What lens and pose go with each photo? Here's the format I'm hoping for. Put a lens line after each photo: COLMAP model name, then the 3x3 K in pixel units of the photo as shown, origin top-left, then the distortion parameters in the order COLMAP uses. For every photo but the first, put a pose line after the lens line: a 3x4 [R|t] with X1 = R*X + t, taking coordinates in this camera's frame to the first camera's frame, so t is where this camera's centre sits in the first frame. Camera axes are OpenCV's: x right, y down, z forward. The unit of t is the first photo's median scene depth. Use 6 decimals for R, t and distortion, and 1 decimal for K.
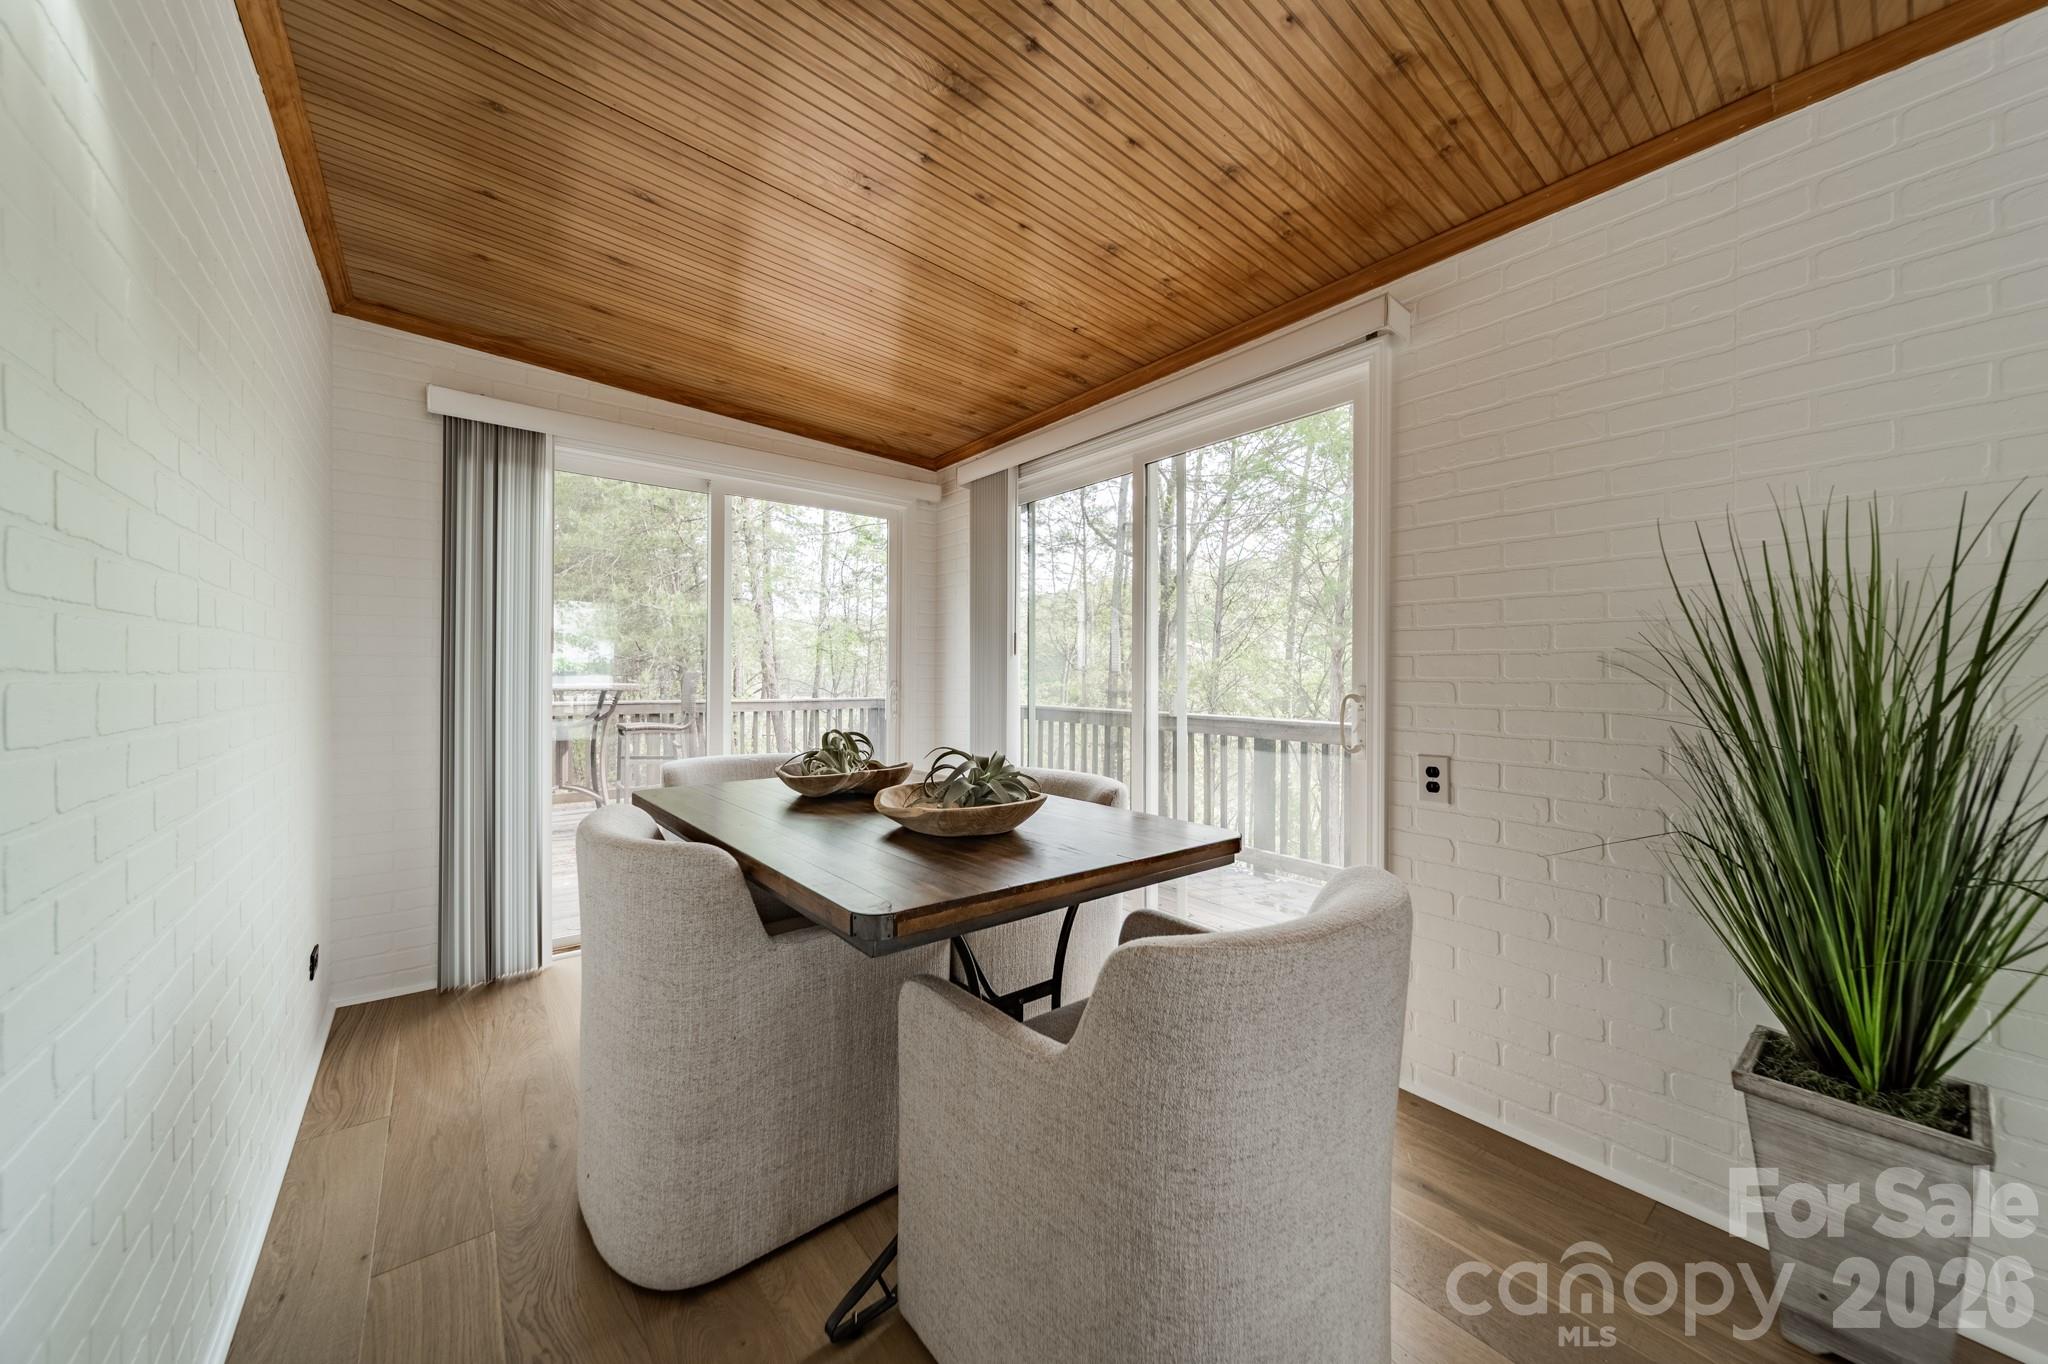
lens RADIAL K [[720.8, 0, 1034.2], [0, 720.8, 674.3], [0, 0, 1]] dist [0.004649, 0.000006]
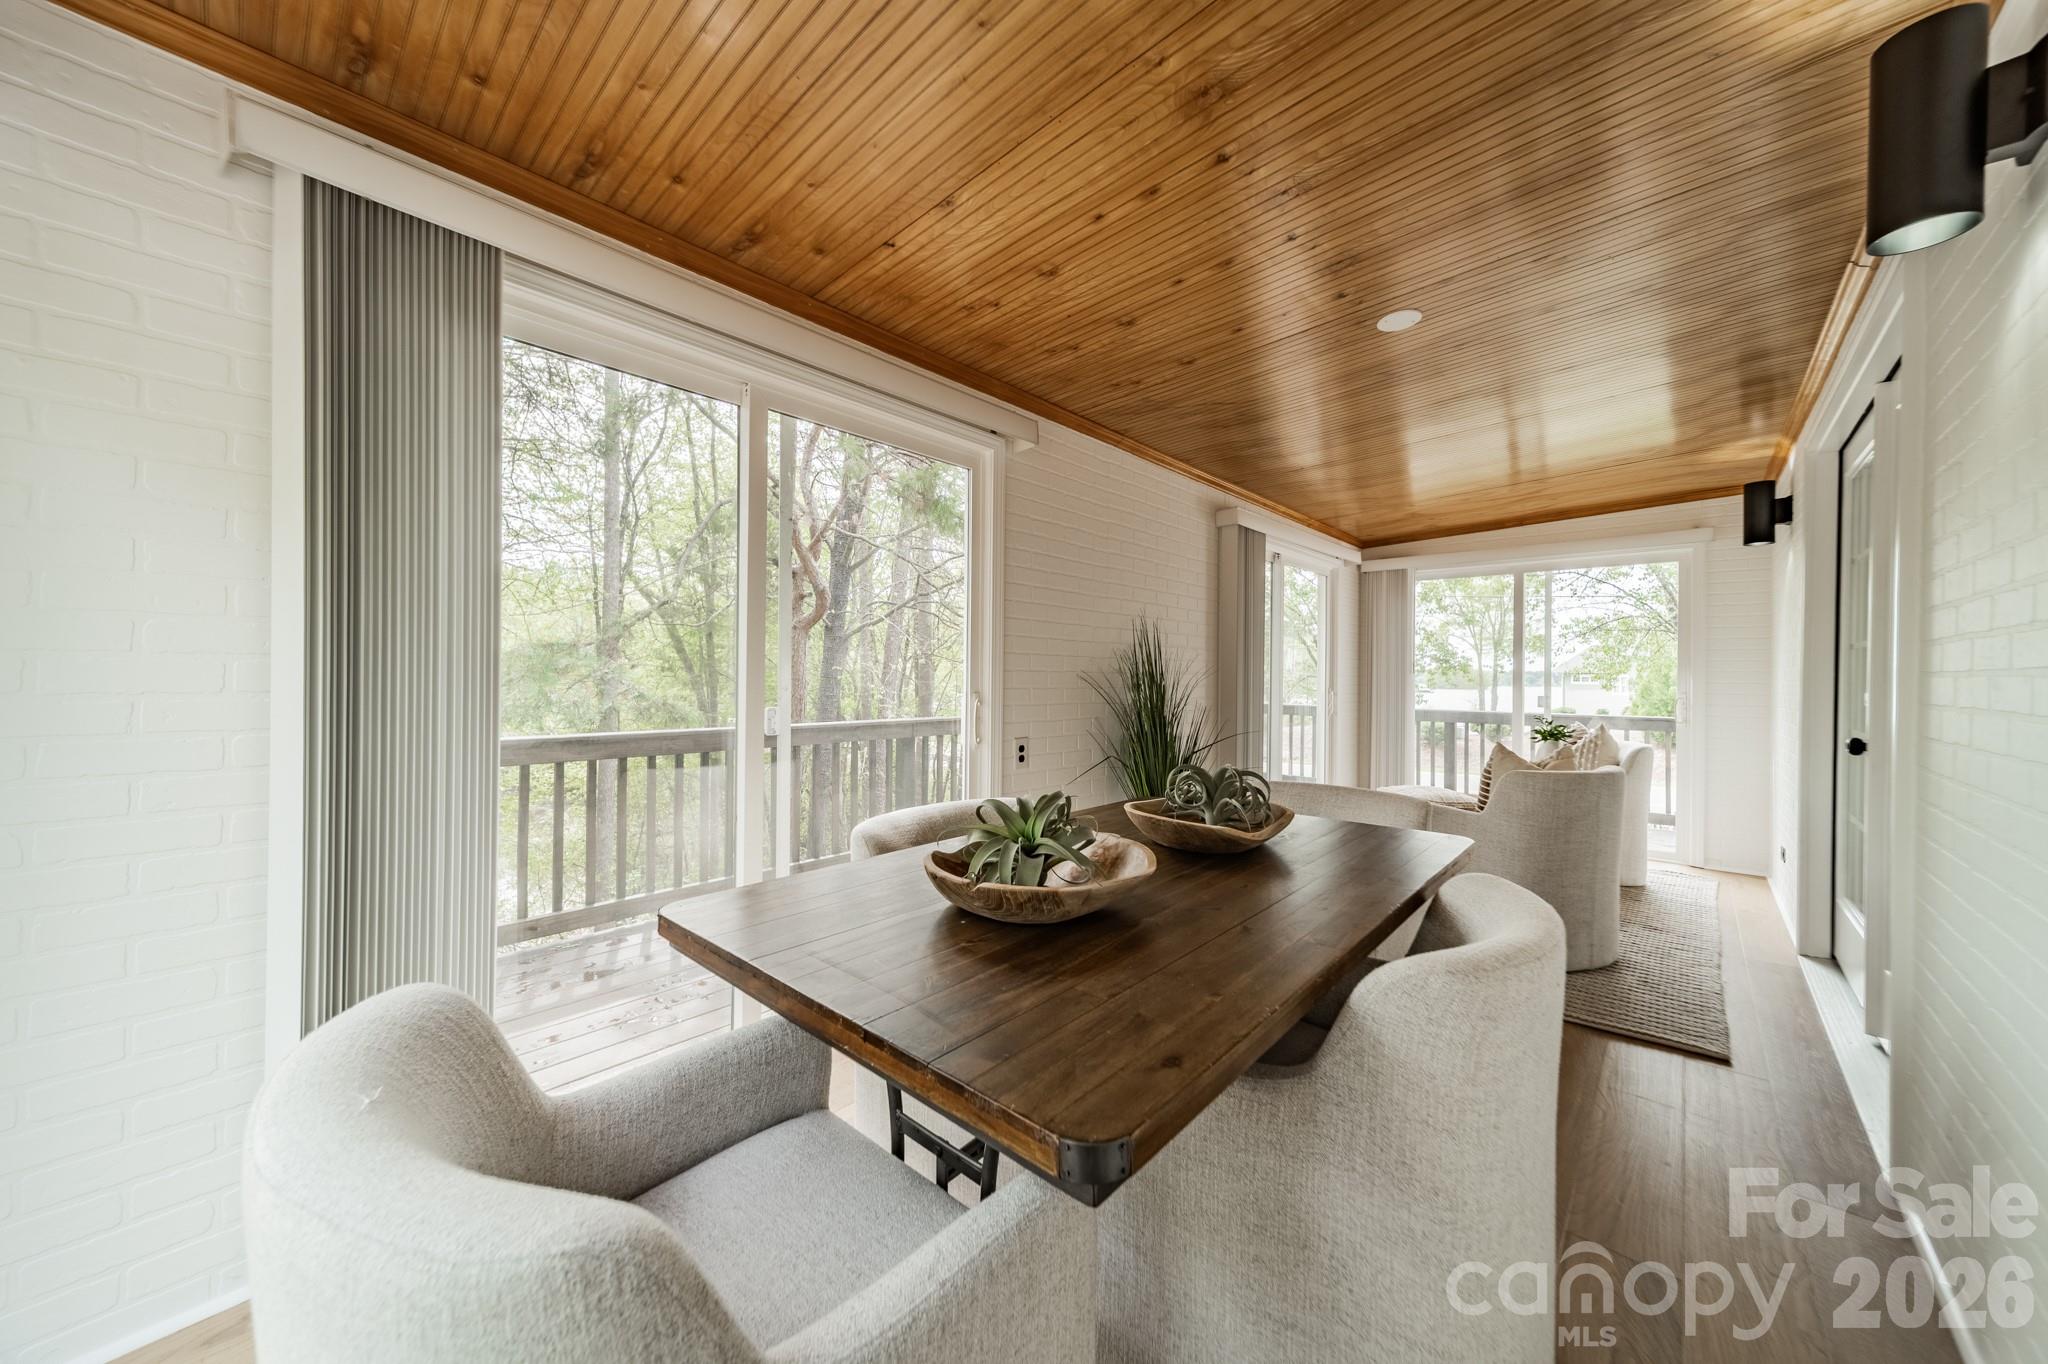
lens RADIAL K [[720.8, 0, 1034.2], [0, 720.8, 674.3], [0, 0, 1]] dist [0.004649, 0.000006]
pose [[-0.133827, 0.016735, 0.990863, -0.689144], [-0.016874, 0.999674, -0.019163, 0.007064], [-0.990861, -0.019285, -0.133501, 0.865536]]
